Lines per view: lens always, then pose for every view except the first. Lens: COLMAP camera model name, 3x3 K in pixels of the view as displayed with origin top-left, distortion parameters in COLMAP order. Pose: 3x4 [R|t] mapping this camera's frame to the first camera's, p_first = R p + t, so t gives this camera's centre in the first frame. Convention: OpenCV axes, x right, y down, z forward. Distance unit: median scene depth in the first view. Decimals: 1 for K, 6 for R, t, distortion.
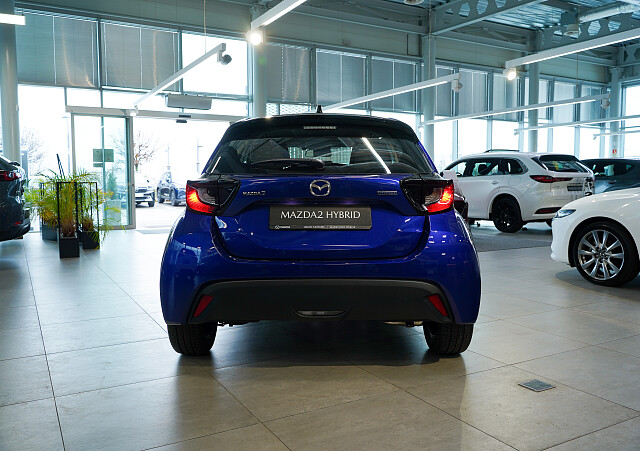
lens RADIAL K [[546.3, 0, 320.0], [0, 546.3, 225.5], [0, 0, 1]] dist [-0.000230, -0.001338]
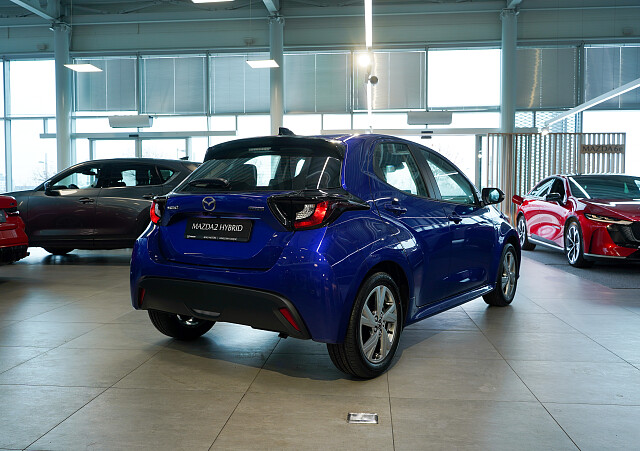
lens RADIAL K [[561.4, 0, 320.0], [0, 561.4, 225.5], [0, 0, 1]] dist [-0.003163, -0.001059]
pose [[0.823604, 0.030383, -0.566352, 0.775963], [-0.045931, 0.998857, -0.013209, -0.016032], [0.565303, 0.036892, 0.824058, 0.143340]]
